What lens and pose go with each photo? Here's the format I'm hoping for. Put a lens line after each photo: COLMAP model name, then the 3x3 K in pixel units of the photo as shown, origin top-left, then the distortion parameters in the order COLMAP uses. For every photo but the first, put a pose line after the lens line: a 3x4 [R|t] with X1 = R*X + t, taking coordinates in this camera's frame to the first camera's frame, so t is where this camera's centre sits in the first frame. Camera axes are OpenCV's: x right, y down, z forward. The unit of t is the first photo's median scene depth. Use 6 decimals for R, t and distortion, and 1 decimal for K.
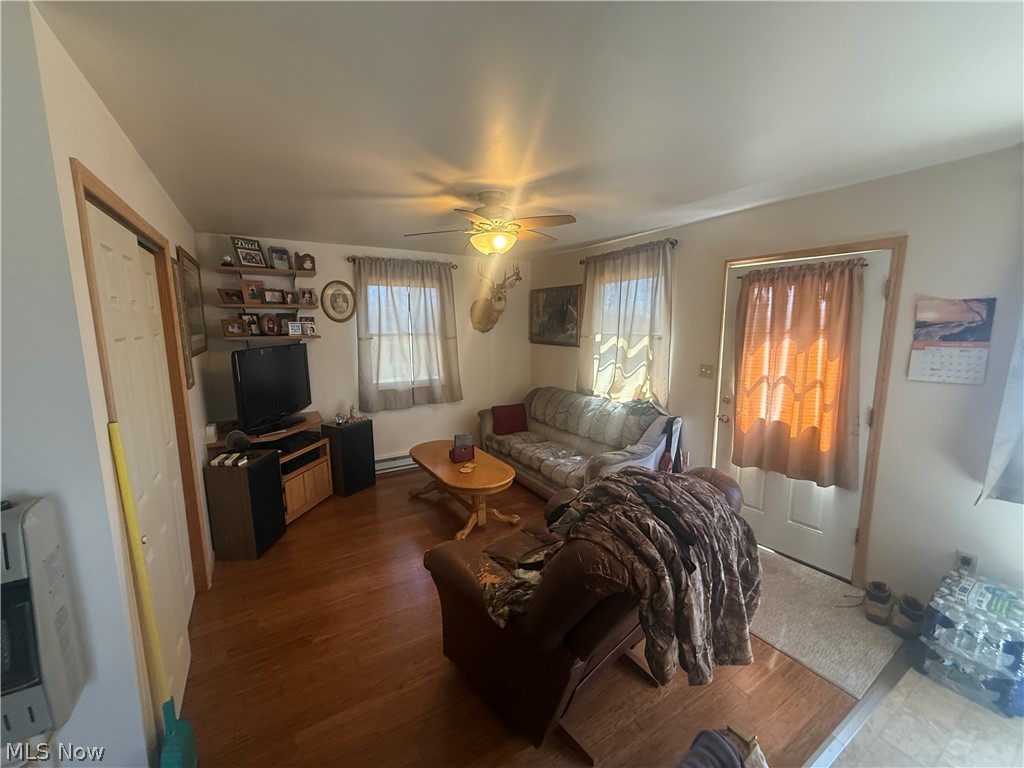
lens RADIAL K [[410.3, 0, 512.5], [0, 410.3, 386.2], [0, 0, 1]] dist [-0.004265, -0.000158]
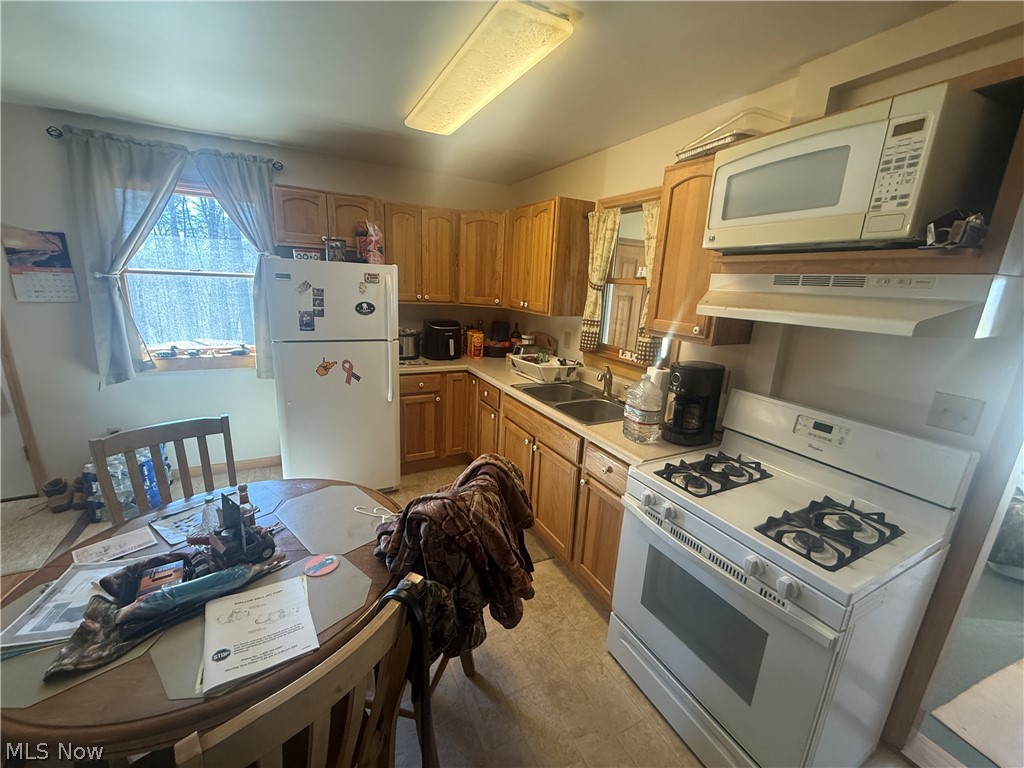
lens RADIAL K [[410.3, 0, 513.1], [0, 410.3, 384.3], [0, 0, 1]] dist [-0.004265, -0.000158]
pose [[0.064861, -0.244460, 0.967488, -0.079190], [0.096649, 0.966510, 0.237734, 0.070727], [-0.993203, 0.078087, 0.086315, -0.442058]]
